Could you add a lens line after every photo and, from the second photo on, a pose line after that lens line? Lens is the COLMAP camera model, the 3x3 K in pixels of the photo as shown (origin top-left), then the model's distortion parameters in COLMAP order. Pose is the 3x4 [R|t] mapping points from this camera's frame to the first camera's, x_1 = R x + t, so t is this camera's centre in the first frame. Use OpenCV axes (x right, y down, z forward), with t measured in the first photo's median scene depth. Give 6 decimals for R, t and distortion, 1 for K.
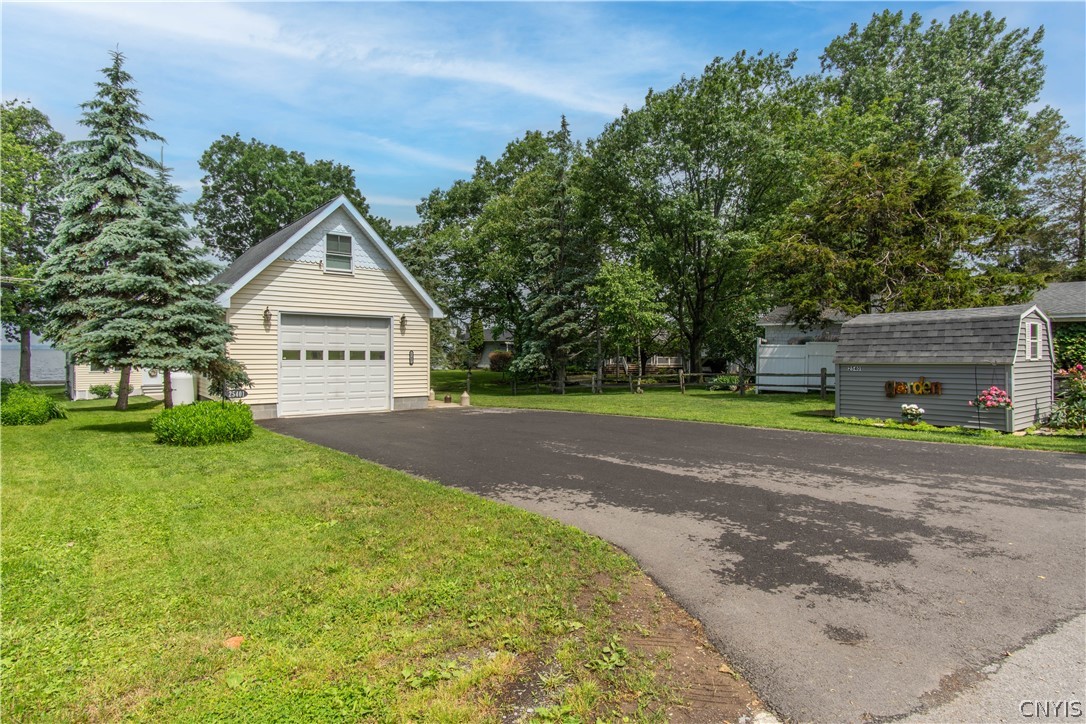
lens RADIAL K [[590.4, 0, 542.7], [0, 590.4, 358.9], [0, 0, 1]] dist [0.015207, 0.000892]
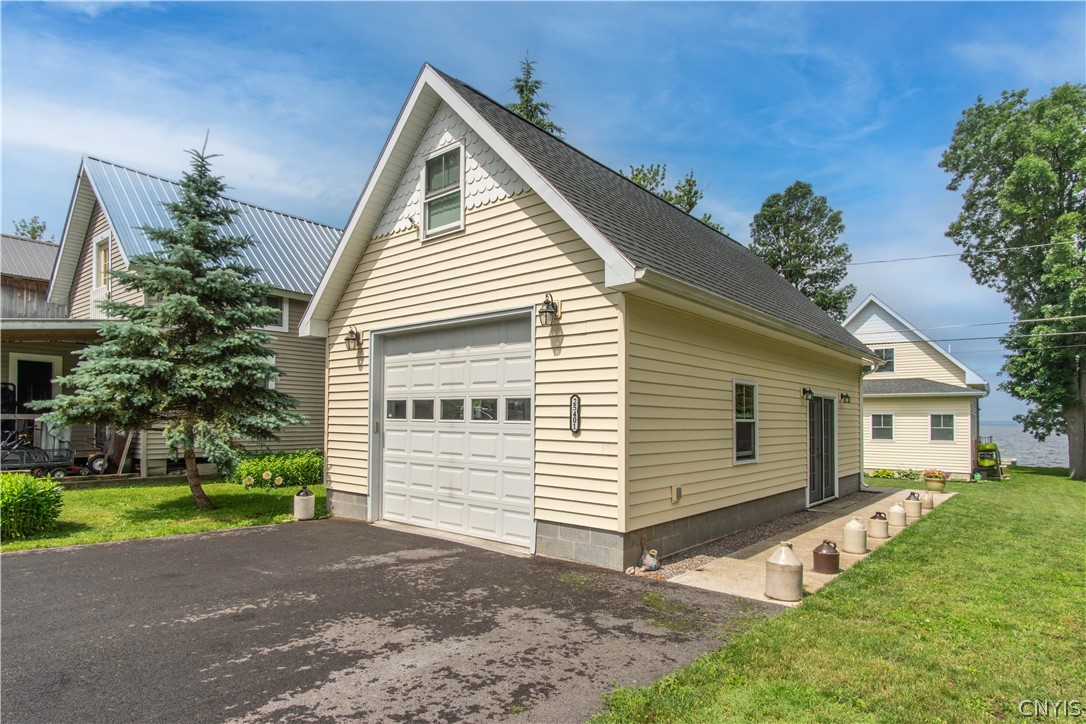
lens RADIAL K [[615.3, 0, 536.6], [0, 615.3, 404.8], [0, 0, 1]] dist [0.011985, 0.001488]
pose [[0.210223, -0.033019, -0.977096, 0.140375], [-0.017888, 0.999132, -0.037612, 0.006950], [0.977490, 0.025385, 0.209450, 0.951482]]
